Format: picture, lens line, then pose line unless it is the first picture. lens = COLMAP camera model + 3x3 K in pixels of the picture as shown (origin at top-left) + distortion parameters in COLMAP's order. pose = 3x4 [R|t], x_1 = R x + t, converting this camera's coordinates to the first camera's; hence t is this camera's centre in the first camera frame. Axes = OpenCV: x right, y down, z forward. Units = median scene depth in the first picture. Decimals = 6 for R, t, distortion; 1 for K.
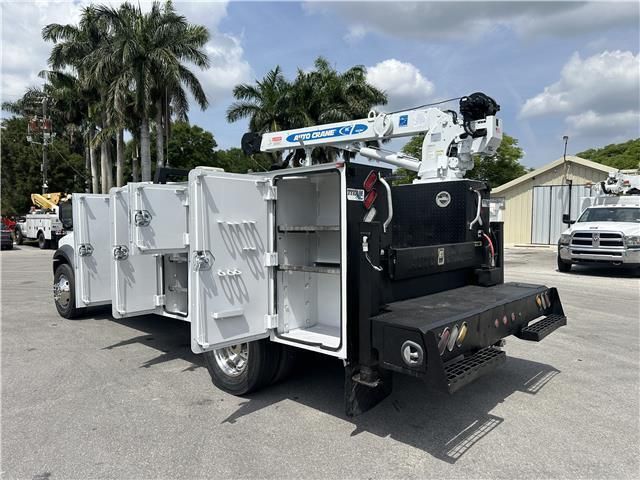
lens RADIAL K [[457.9, 0, 320.1], [0, 457.9, 249.5], [0, 0, 1]] dist [0.011656, -0.006557]
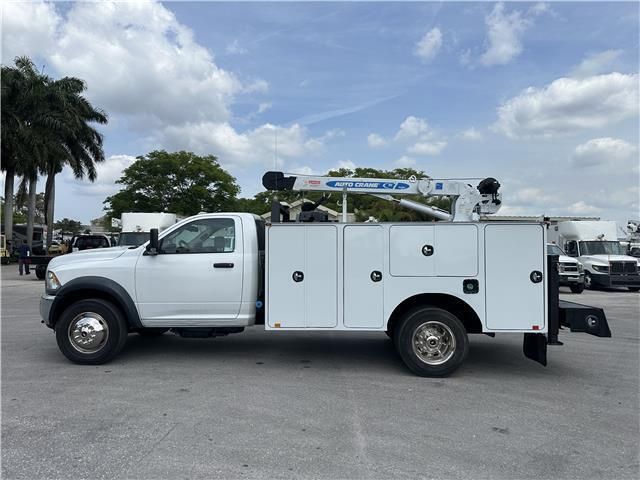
lens RADIAL K [[461.3, 0, 309.7], [0, 461.3, 248.7], [0, 0, 1]] dist [0.060370, -0.052779]
pose [[0.779840, 0.019880, 0.625664, -0.173008], [0.018583, 0.998320, -0.054883, 0.001057], [-0.625704, 0.054427, 0.778160, 0.010325]]
